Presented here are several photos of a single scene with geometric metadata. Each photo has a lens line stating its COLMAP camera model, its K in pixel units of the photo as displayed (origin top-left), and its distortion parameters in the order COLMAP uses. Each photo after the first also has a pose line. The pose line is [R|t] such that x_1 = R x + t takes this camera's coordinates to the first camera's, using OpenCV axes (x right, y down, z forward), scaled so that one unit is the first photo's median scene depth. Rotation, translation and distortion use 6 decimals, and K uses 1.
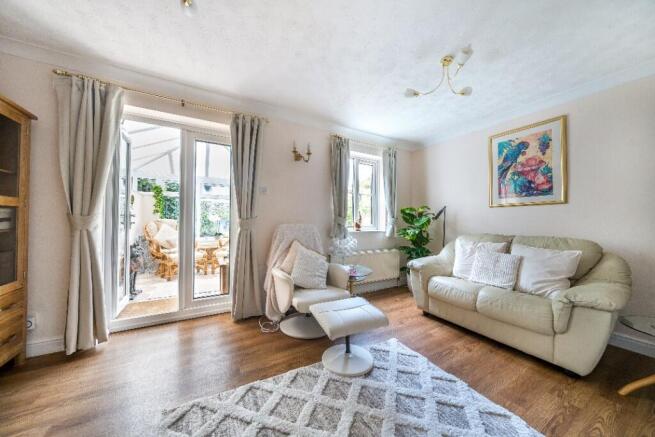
lens RADIAL K [[219.2, 0, 330.6], [0, 219.2, 216.9], [0, 0, 1]] dist [0.000236, -0.000001]
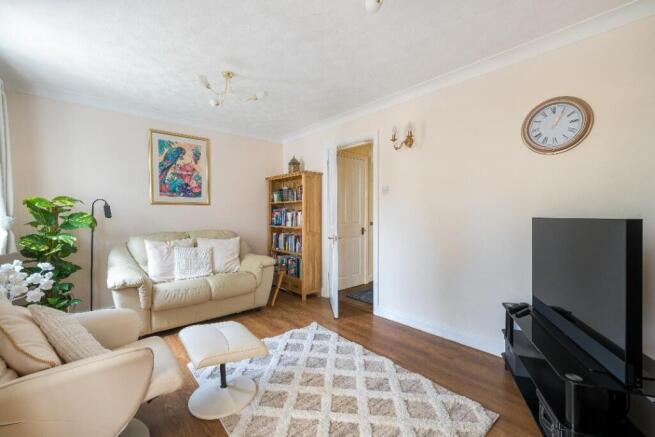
lens RADIAL K [[262.5, 0, 328.9], [0, 262.5, 217.2], [0, 0, 1]] dist [-0.000995, -0.000145]
pose [[-0.185246, -0.012479, 0.982613, -0.605406], [-0.009432, 0.999896, 0.010920, -0.009751], [-0.982647, -0.007245, -0.185345, 0.528638]]
